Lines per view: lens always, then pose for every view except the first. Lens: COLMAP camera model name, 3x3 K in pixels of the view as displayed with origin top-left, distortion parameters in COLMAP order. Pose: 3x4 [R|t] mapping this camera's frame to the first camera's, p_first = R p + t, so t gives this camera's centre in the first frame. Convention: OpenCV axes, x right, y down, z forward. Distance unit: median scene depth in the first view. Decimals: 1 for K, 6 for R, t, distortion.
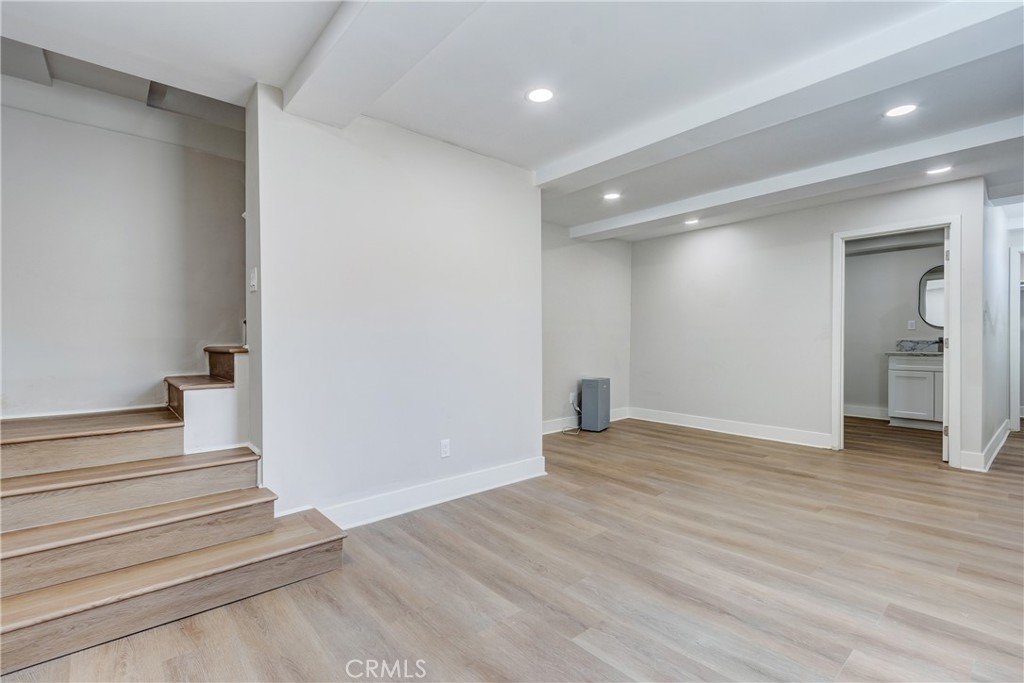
lens RADIAL K [[467.1, 0, 502.2], [0, 467.1, 345.3], [0, 0, 1]] dist [0.005304, -0.000163]
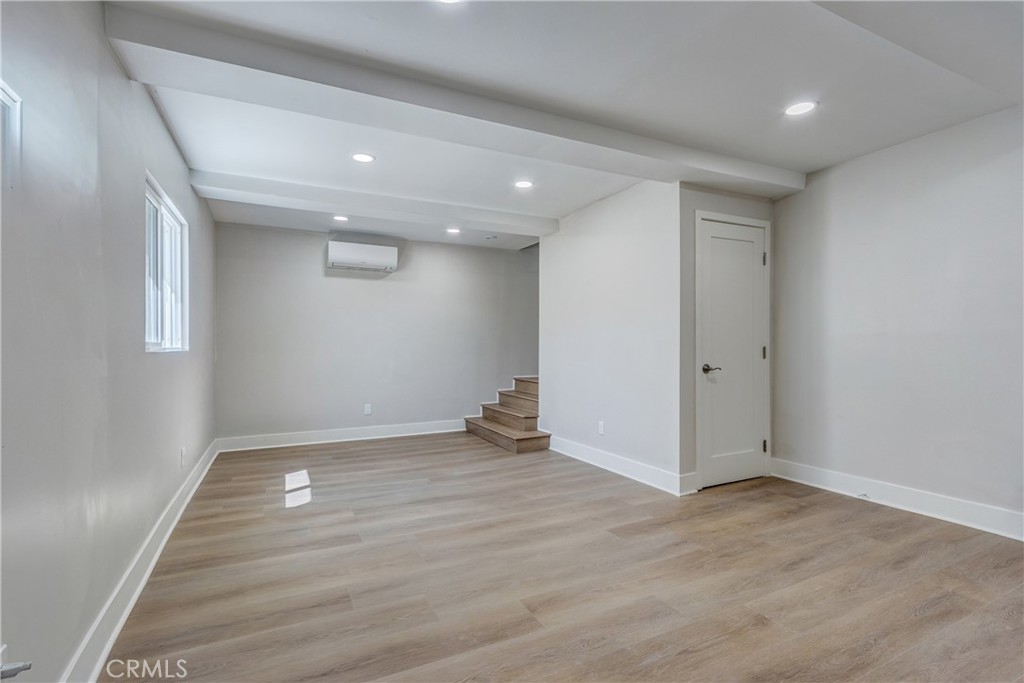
lens RADIAL K [[467.1, 0, 502.2], [0, 467.1, 345.3], [0, 0, 1]] dist [0.005304, -0.000163]
pose [[-0.261556, -0.001792, -0.965187, 1.419440], [-0.004145, 0.999991, -0.000733, -0.018378], [0.965179, 0.003809, -0.261561, 1.217922]]
